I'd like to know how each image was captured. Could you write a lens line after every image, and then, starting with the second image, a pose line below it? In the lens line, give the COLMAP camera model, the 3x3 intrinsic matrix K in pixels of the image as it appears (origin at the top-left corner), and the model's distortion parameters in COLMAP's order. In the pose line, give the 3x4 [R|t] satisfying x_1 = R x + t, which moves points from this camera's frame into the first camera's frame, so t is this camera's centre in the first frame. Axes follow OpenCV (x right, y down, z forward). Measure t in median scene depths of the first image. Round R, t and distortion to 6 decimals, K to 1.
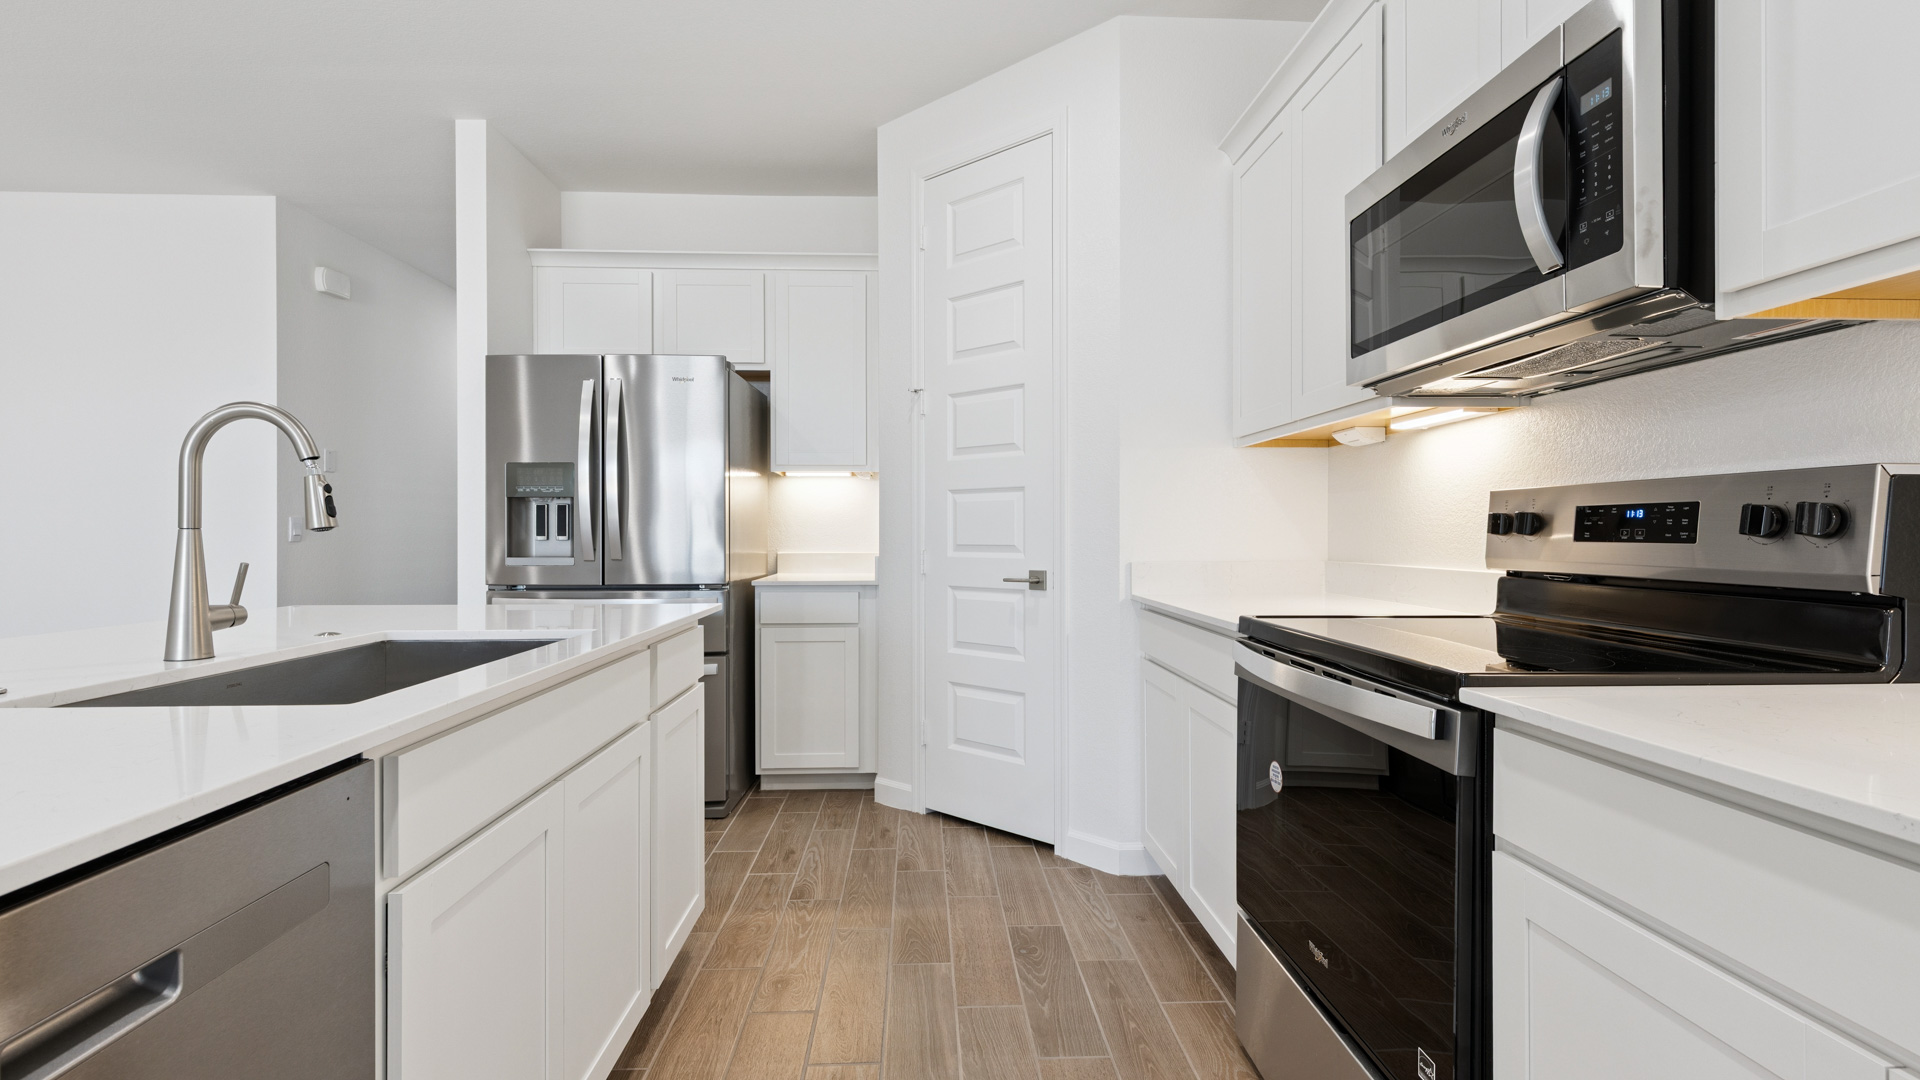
lens RADIAL K [[865.8, 0, 957.6], [0, 865.8, 532.6], [0, 0, 1]] dist [0.001350, 0.000076]
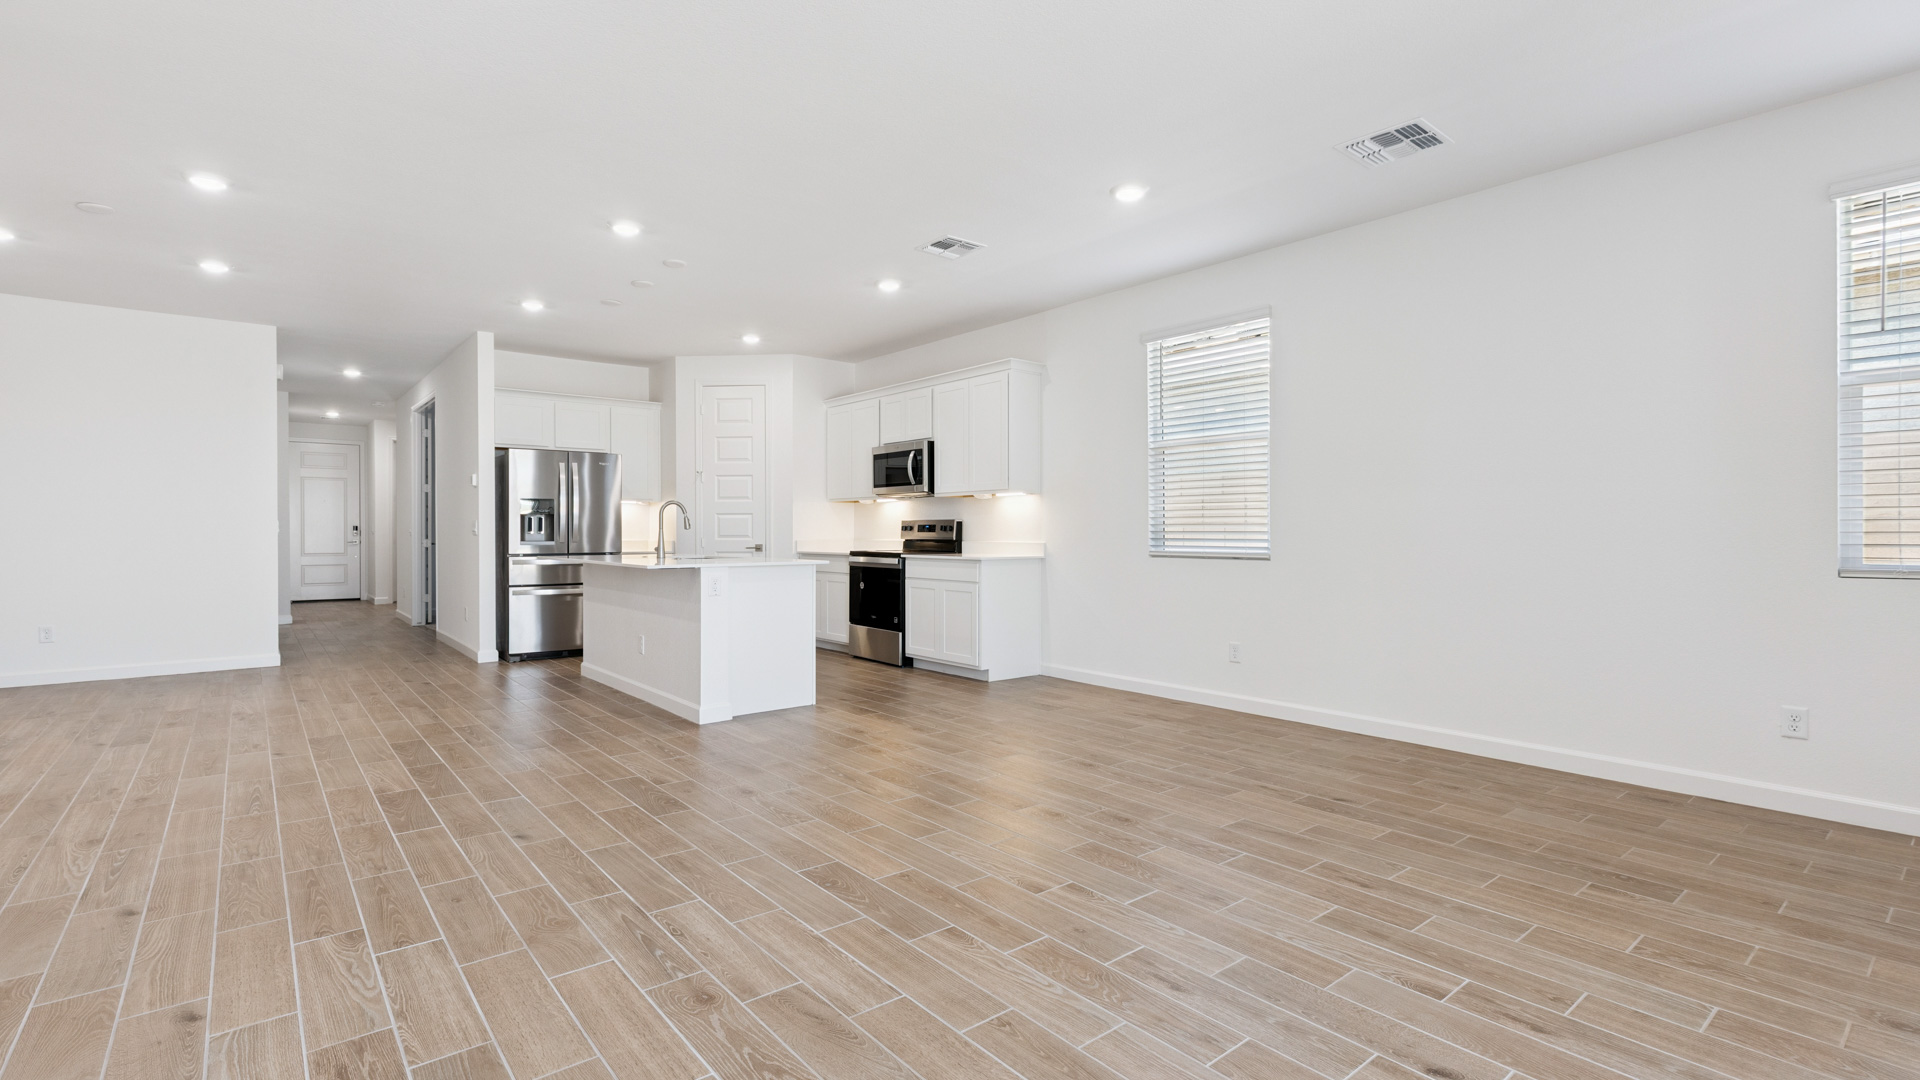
lens RADIAL K [[867.6, 0, 954.1], [0, 867.6, 537.8], [0, 0, 1]] dist [0.001320, 0.000468]
pose [[0.801801, -0.004198, 0.597577, -1.158383], [-0.000390, 0.999971, 0.007549, 0.002670], [-0.597591, -0.006286, 0.801776, -1.723987]]
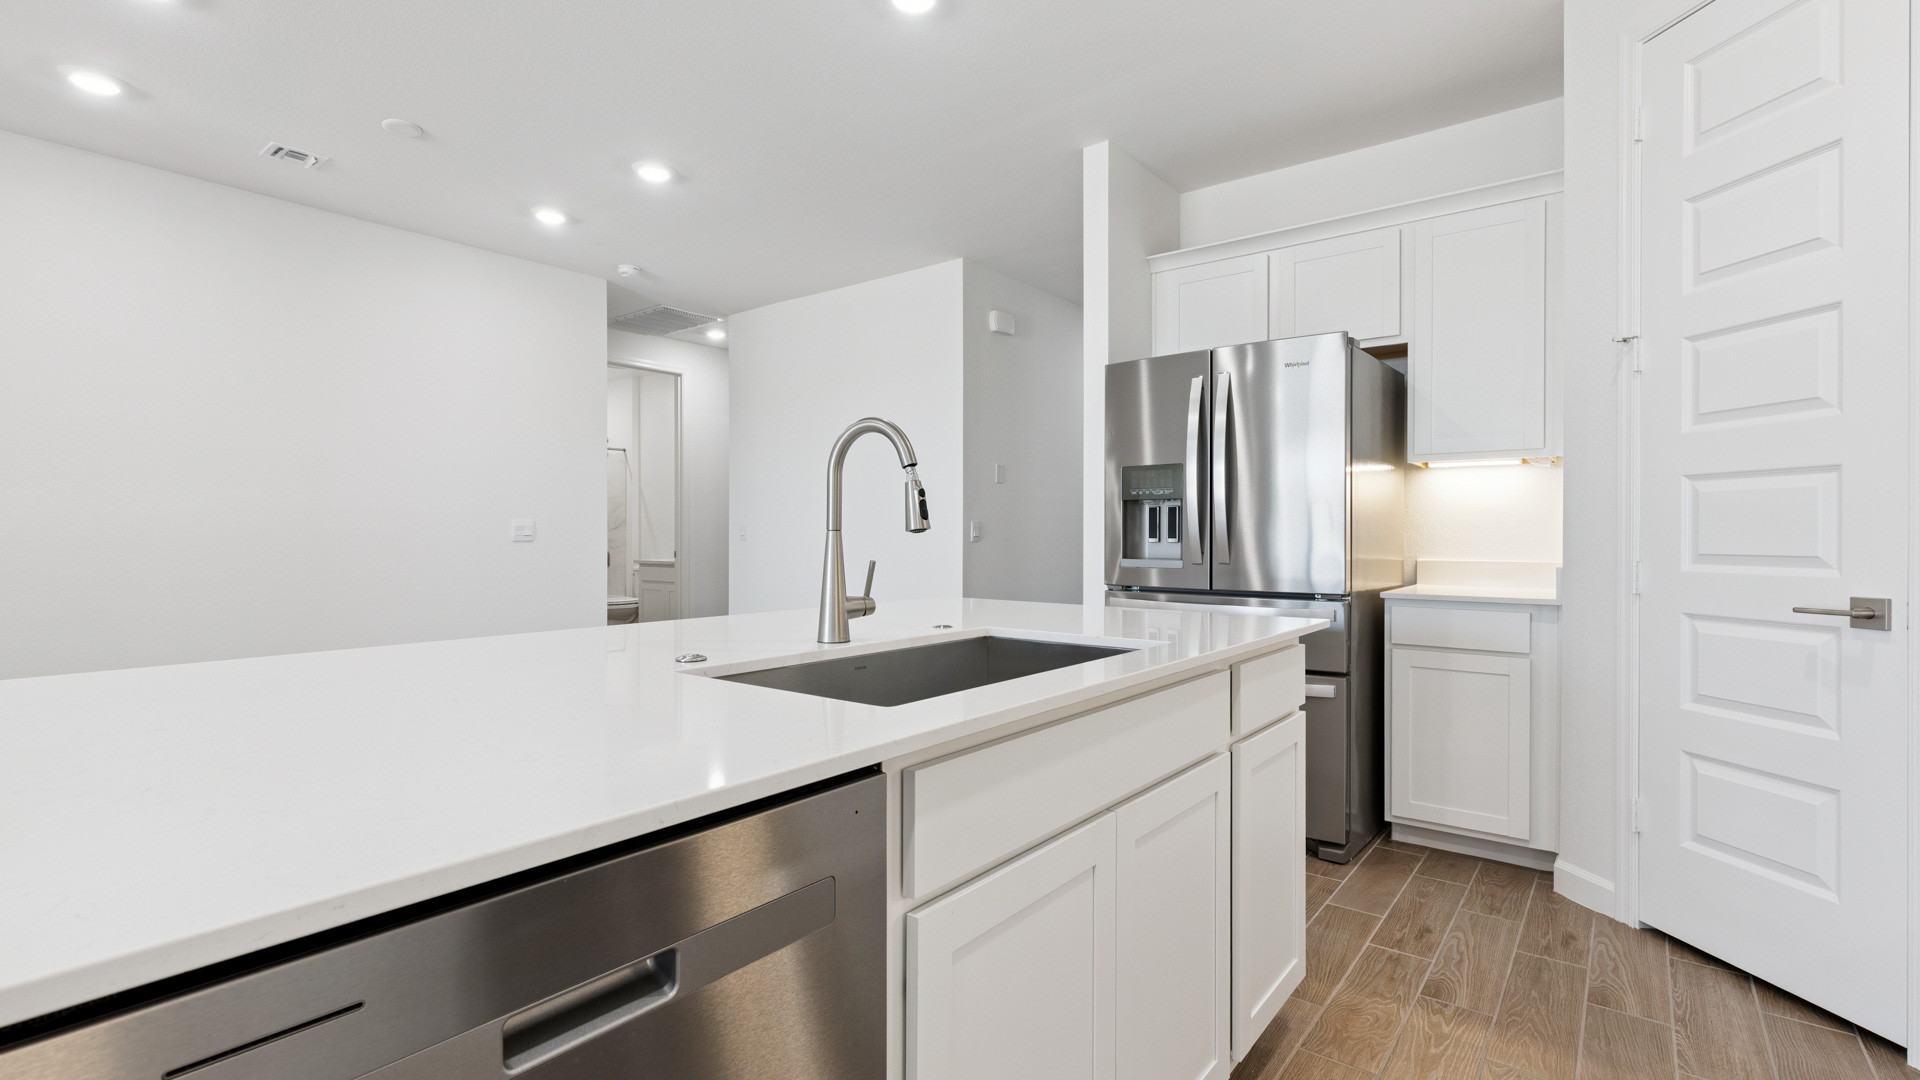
lens RADIAL K [[867.6, 0, 954.1], [0, 867.6, 537.8], [0, 0, 1]] dist [0.001320, 0.000468]
pose [[0.758555, 0.005158, -0.651588, -0.000144], [-0.003274, 0.999986, 0.004104, 0.000057], [0.651600, -0.000980, 0.758562, 0.106069]]
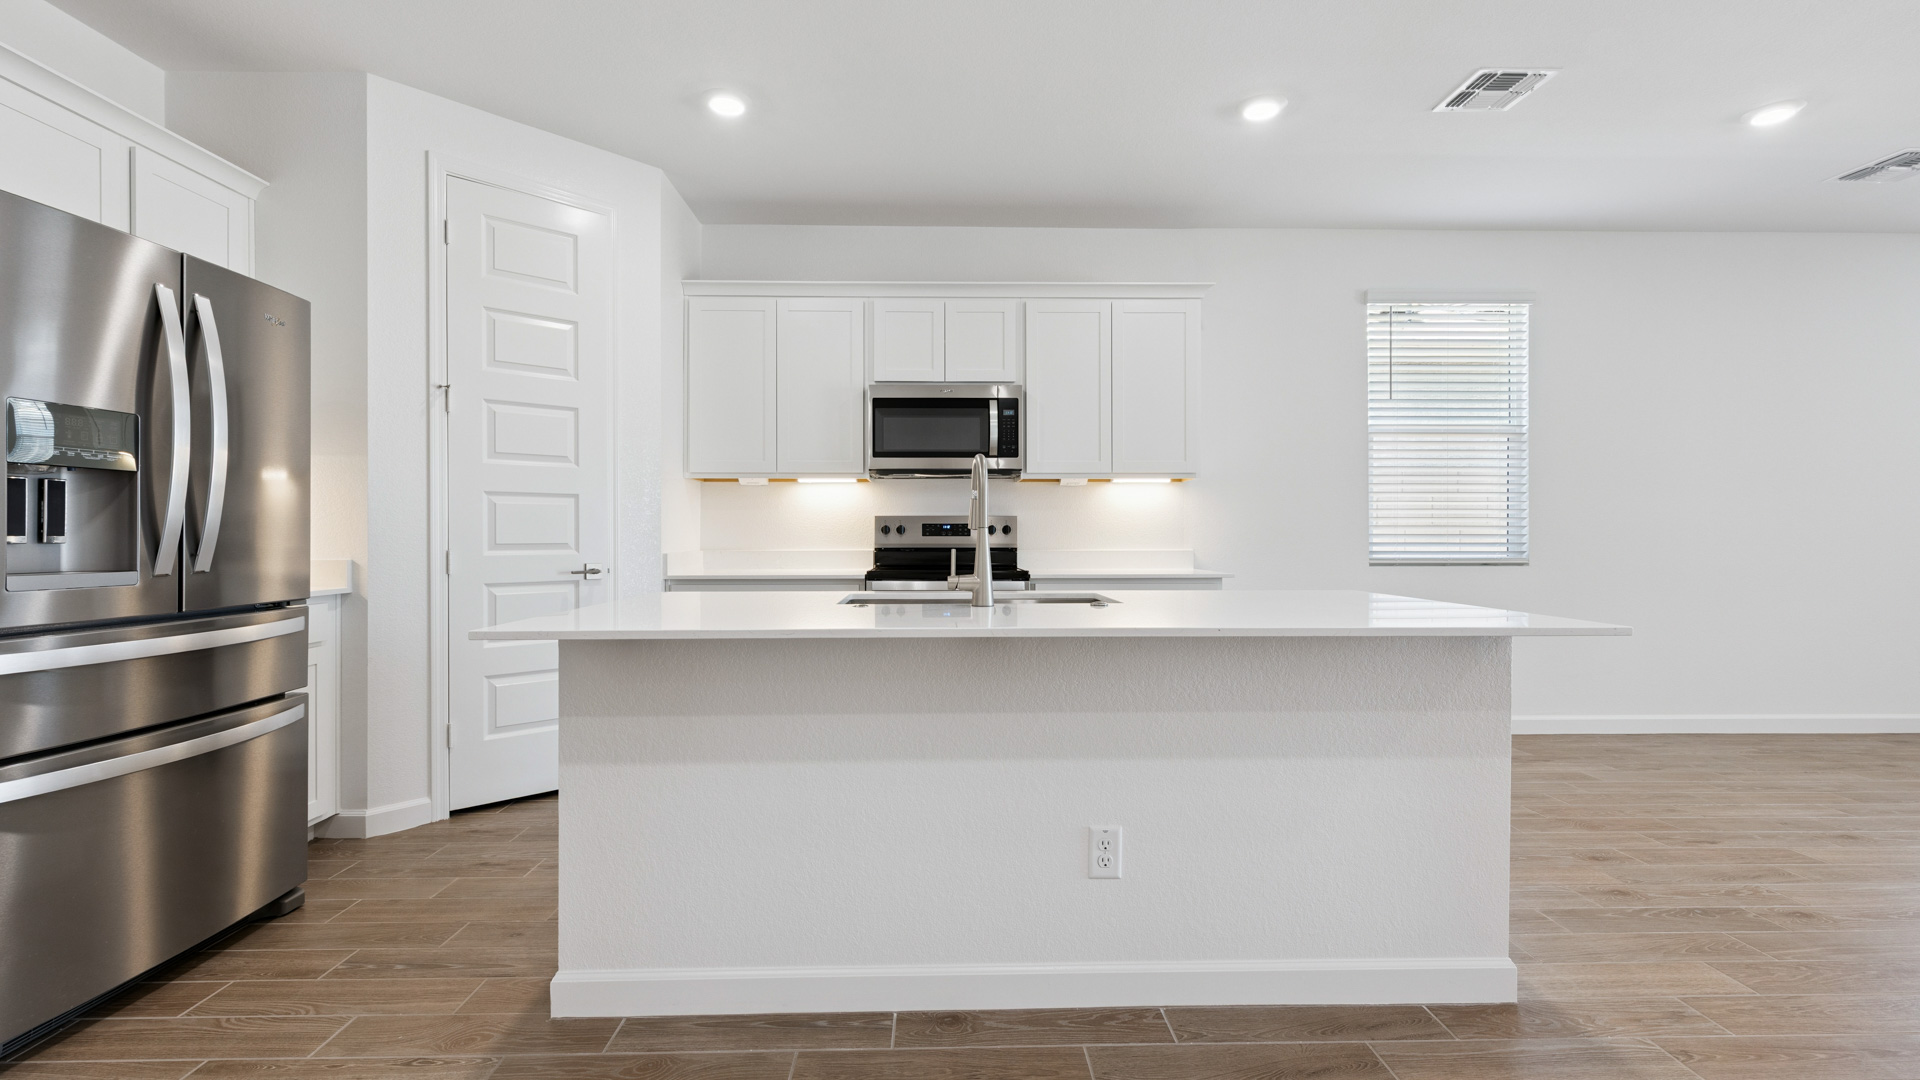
lens RADIAL K [[869.6, 0, 952.6], [0, 869.6, 539.3], [0, 0, 1]] dist [0.002452, 0.000133]
pose [[0.020541, -0.004679, 0.999778, -1.264589], [0.000419, 0.999989, 0.004671, 0.004379], [-0.999789, 0.000323, 0.020542, 0.505267]]
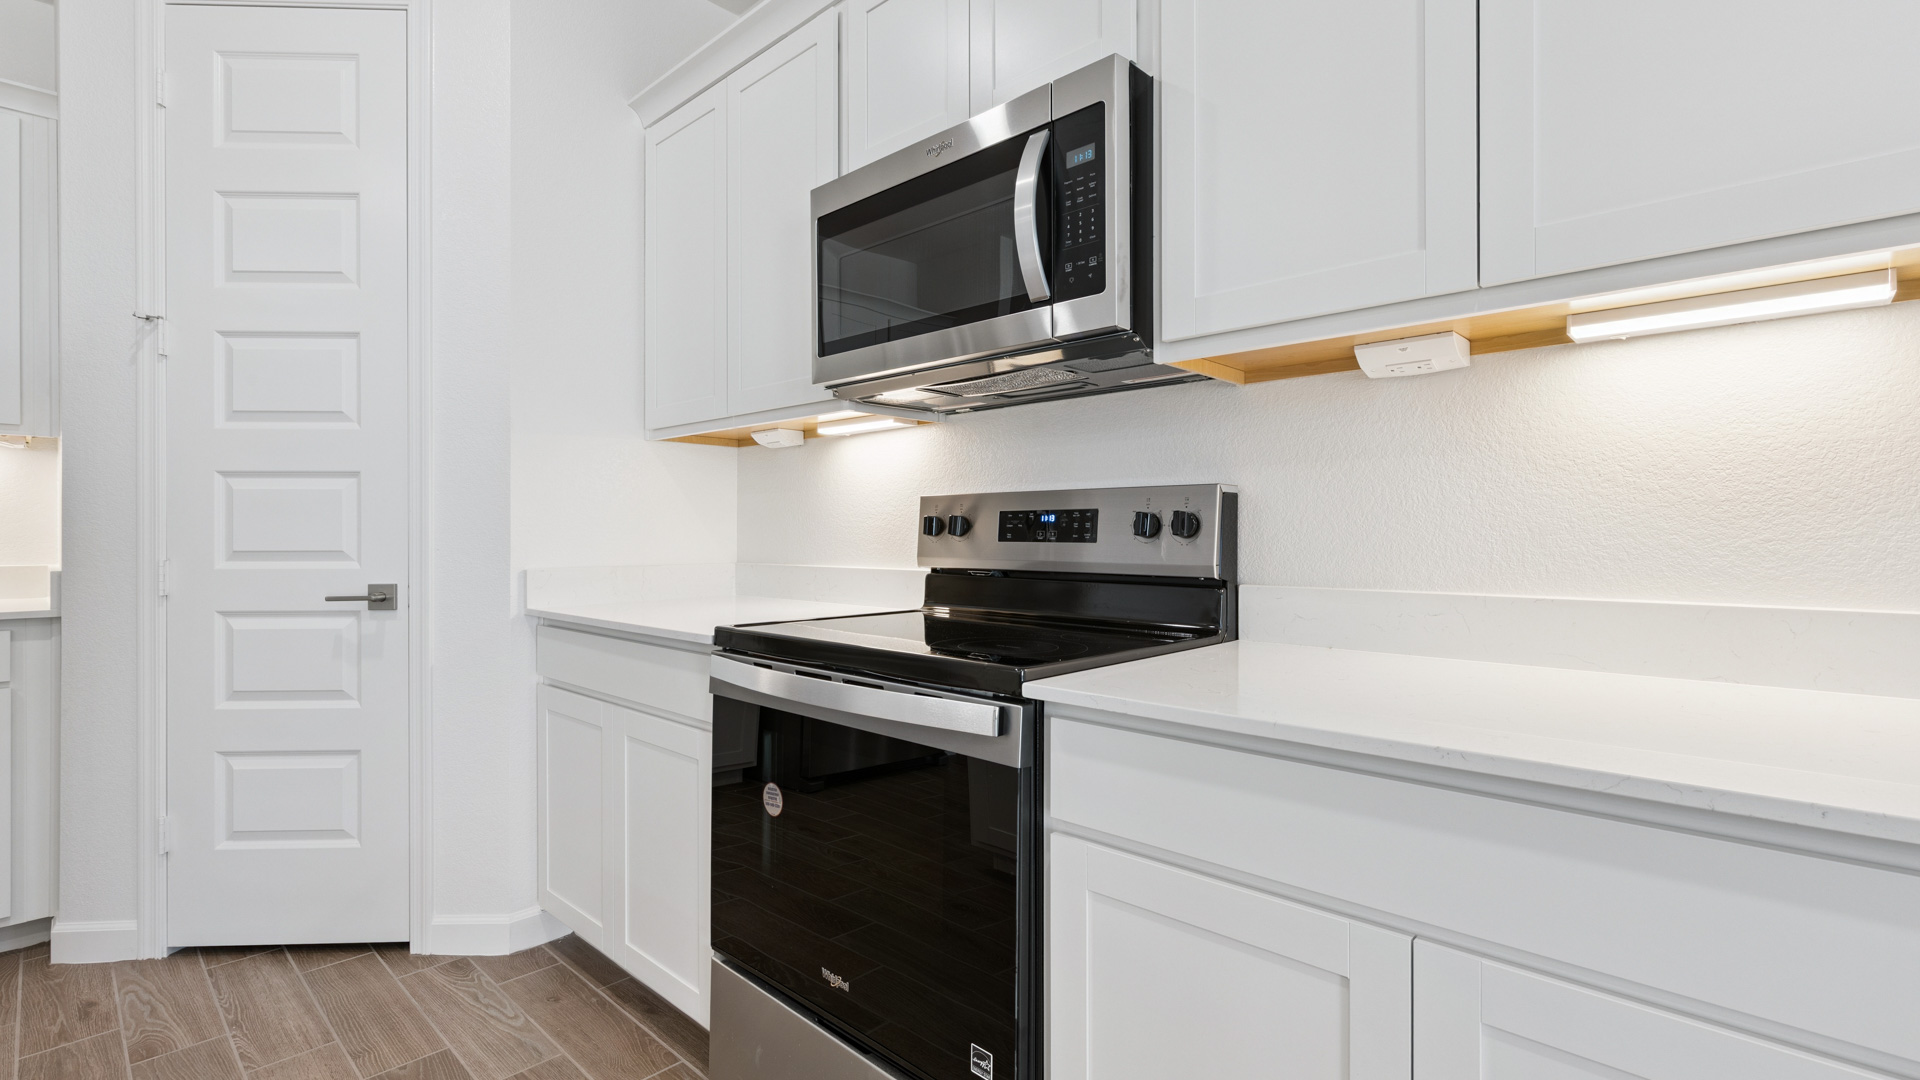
lens RADIAL K [[862.2, 0, 956.8], [0, 862.2, 534.2], [0, 0, 1]] dist [0.000373, -0.000197]
pose [[0.717797, 0.000279, 0.696252, -0.078547], [-0.000287, 1.000000, -0.000105, 0.000309], [-0.696252, -0.000124, 0.717797, 0.126861]]
